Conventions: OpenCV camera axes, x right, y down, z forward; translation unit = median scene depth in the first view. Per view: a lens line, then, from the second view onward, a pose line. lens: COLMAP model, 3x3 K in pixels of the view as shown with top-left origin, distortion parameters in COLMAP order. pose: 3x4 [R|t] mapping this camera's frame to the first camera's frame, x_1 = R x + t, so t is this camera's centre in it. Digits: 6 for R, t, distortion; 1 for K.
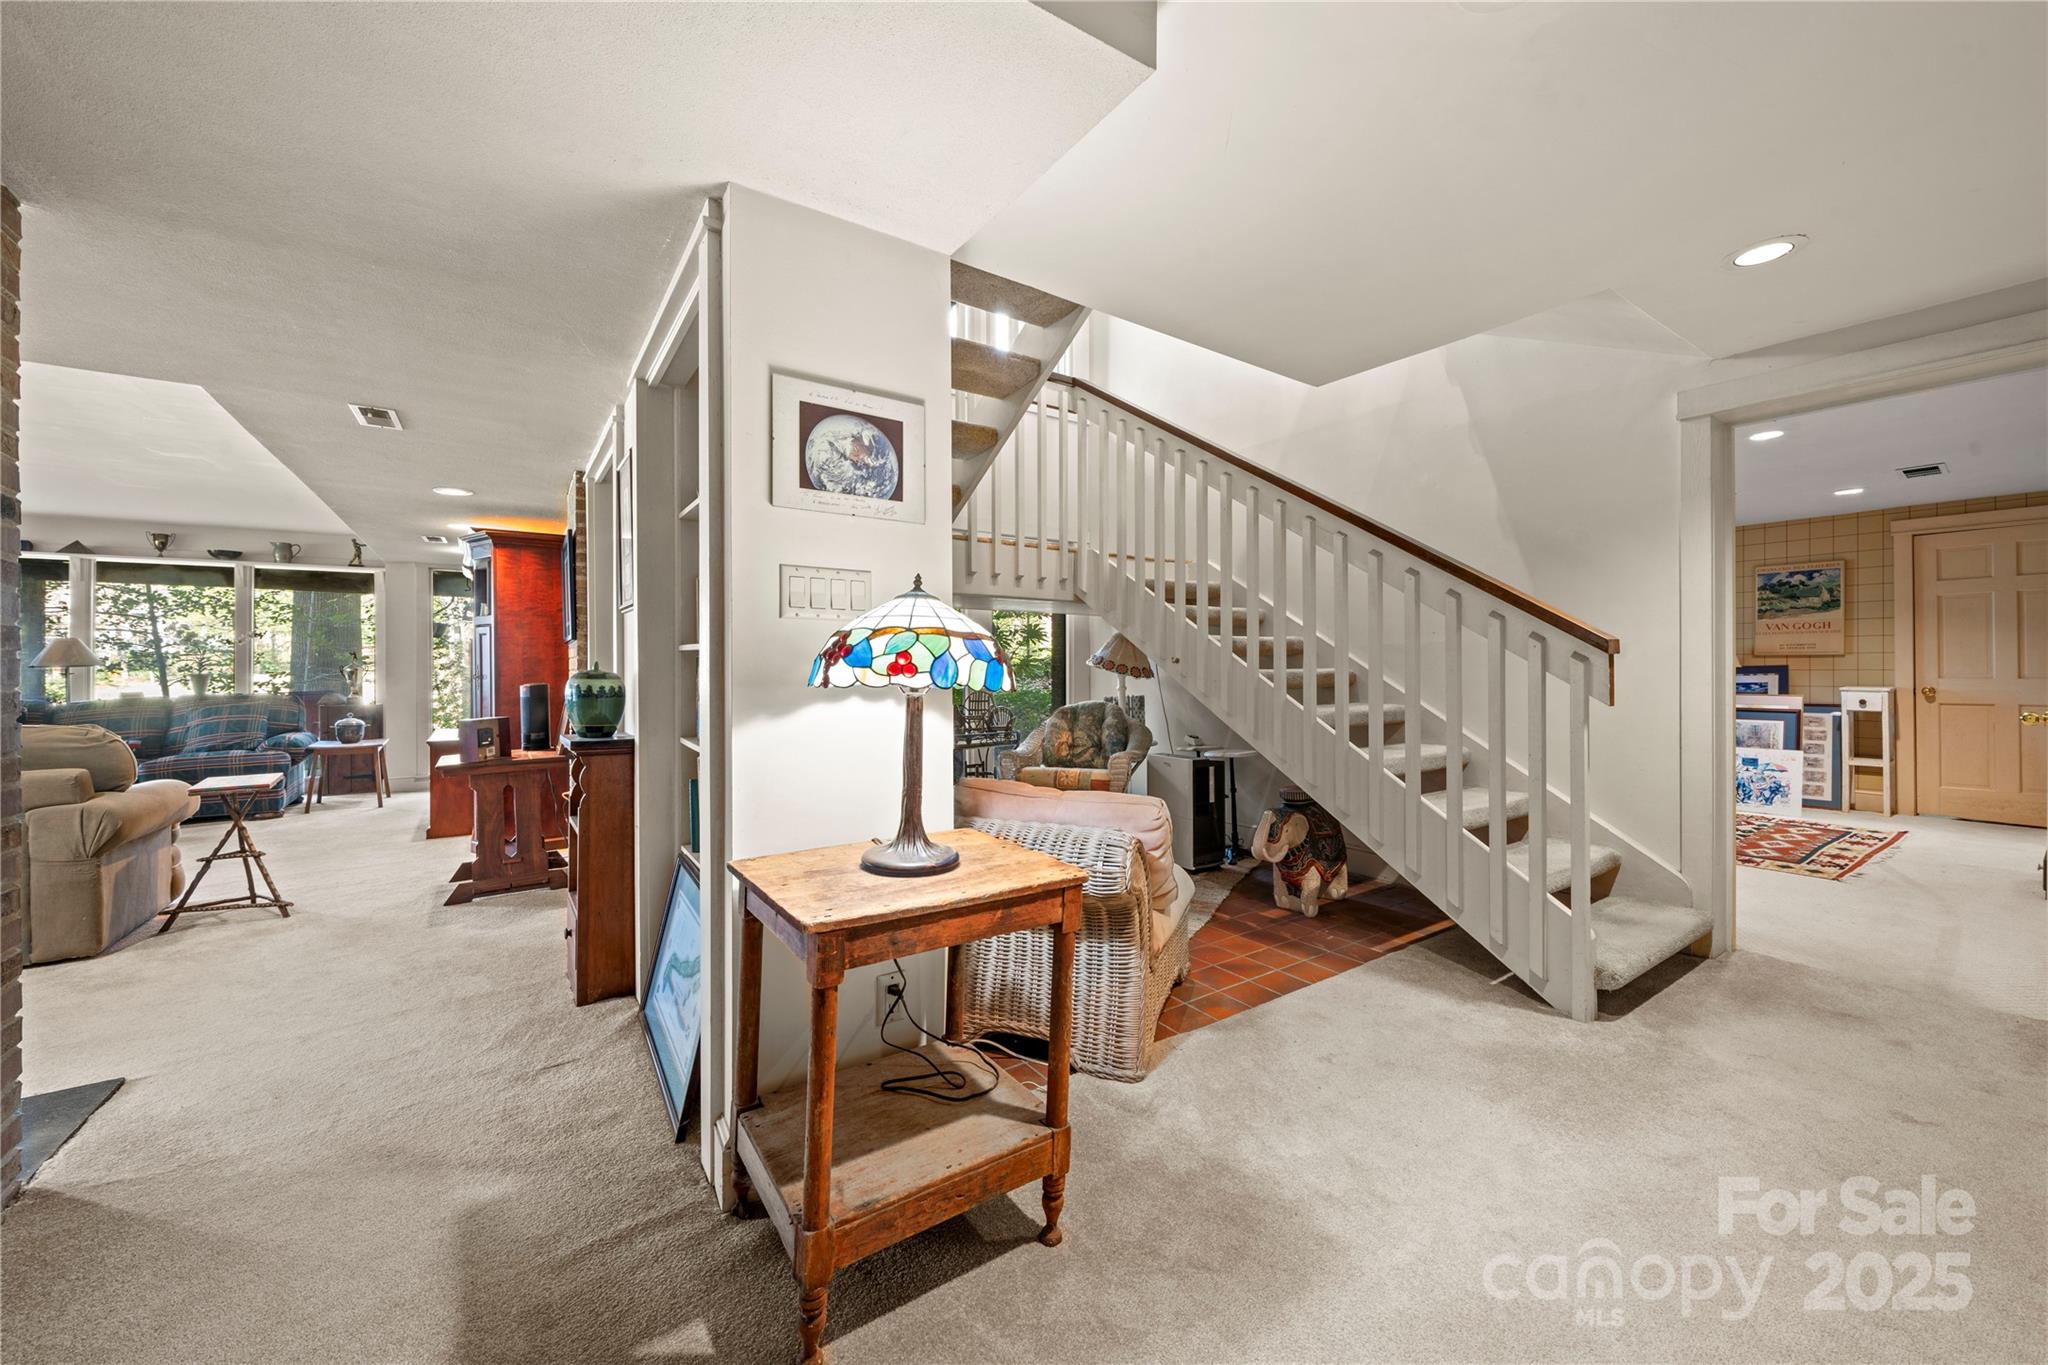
lens RADIAL K [[765.7, 0, 1023.0], [0, 765.7, 672.6], [0, 0, 1]] dist [-0.001722, 0.000182]
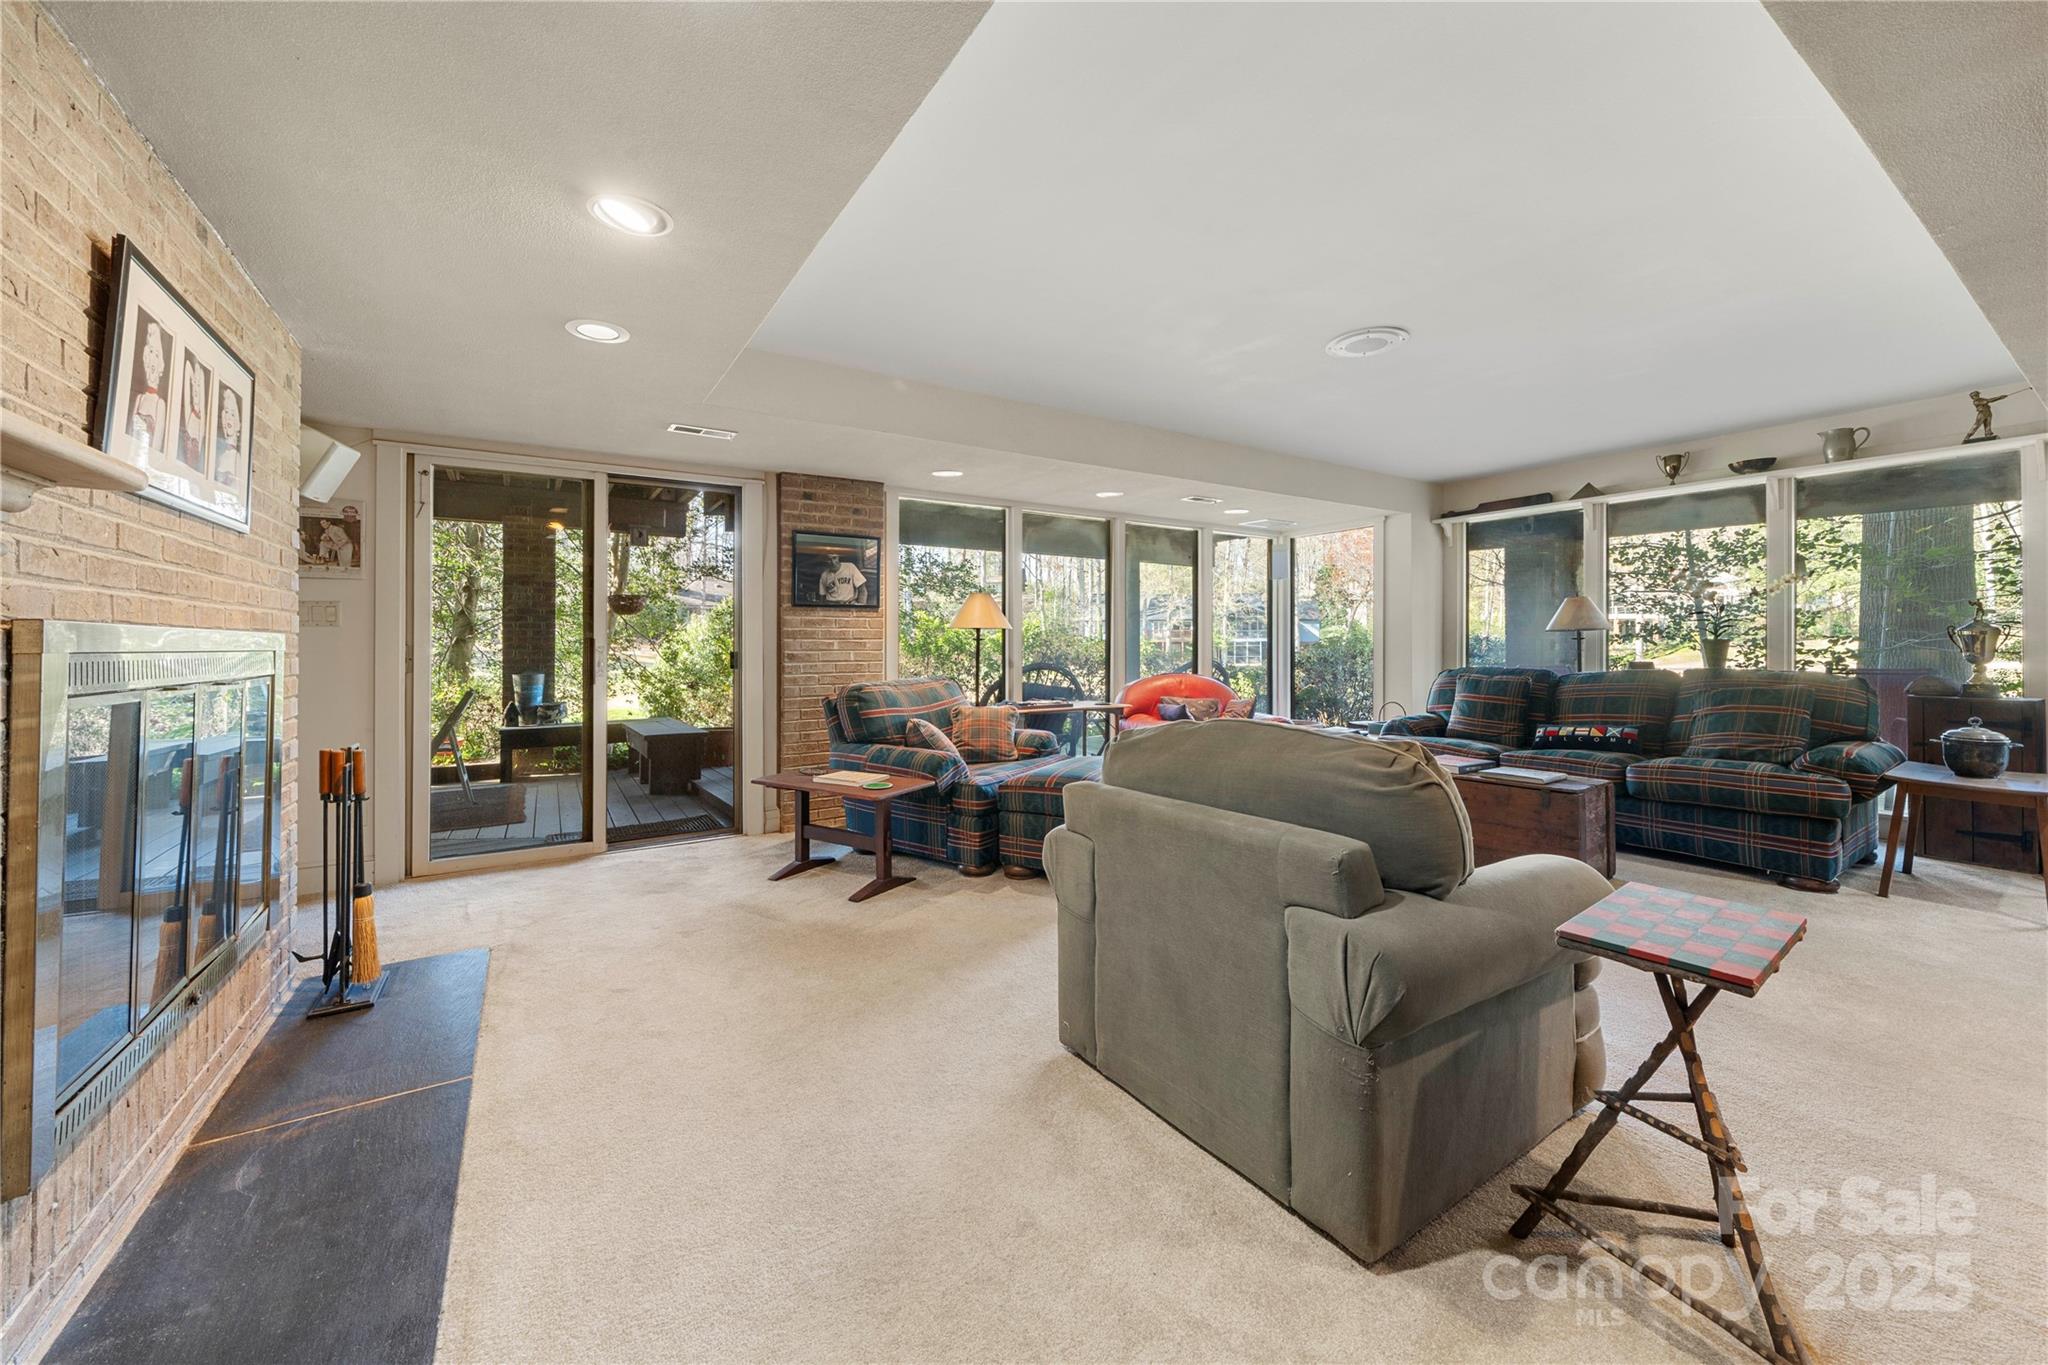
lens RADIAL K [[765.7, 0, 1033.2], [0, 765.7, 630.9], [0, 0, 1]] dist [-0.001722, 0.000182]
pose [[-0.022053, -0.007465, -0.999729, -0.353022], [-0.000371, 0.999972, -0.007459, -0.000629], [0.999757, 0.000206, -0.022055, 0.379729]]
